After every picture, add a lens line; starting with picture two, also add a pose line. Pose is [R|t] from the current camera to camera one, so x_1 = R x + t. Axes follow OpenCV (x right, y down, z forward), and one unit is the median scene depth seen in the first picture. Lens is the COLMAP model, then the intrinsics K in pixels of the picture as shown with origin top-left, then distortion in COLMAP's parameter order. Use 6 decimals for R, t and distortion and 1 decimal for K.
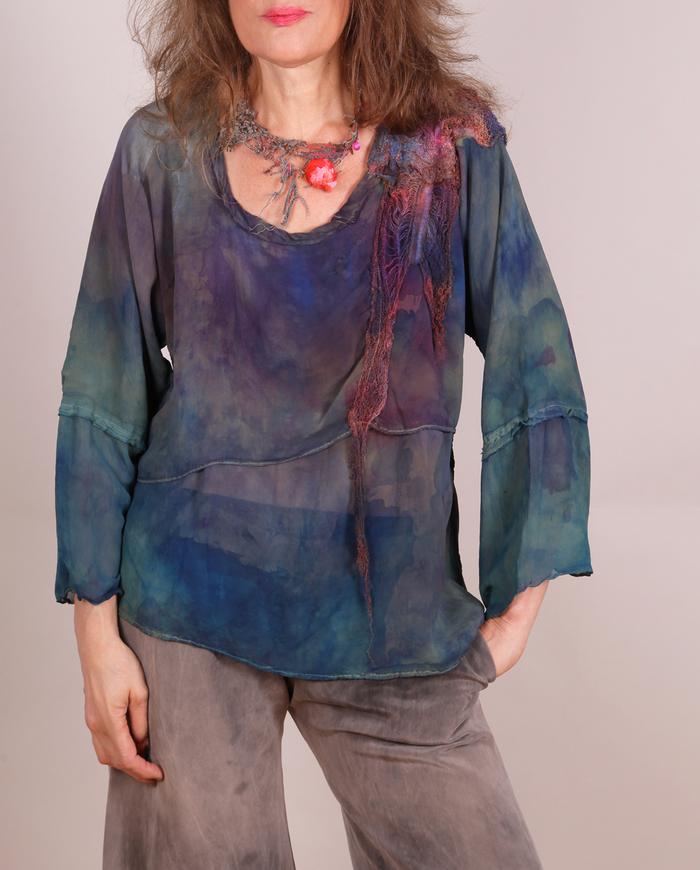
lens RADIAL K [[1658.1, 0, 350.8], [0, 1658.1, 433.9], [0, 0, 1]] dist [-0.356300, 0.000000]
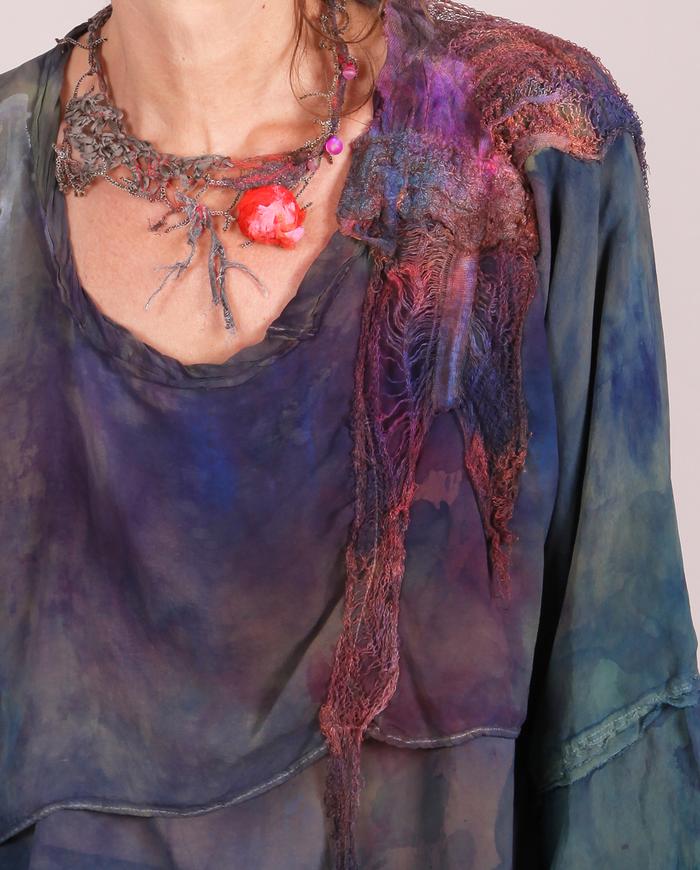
lens RADIAL K [[1658.1, 0, 350.3], [0, 1658.1, 437.4], [0, 0, 1]] dist [-0.356300, 0.000000]
pose [[0.988379, -0.032191, 0.148564, -0.064712], [0.047950, 0.993448, -0.103743, -0.043165], [-0.144251, 0.109661, 0.983446, 0.502739]]
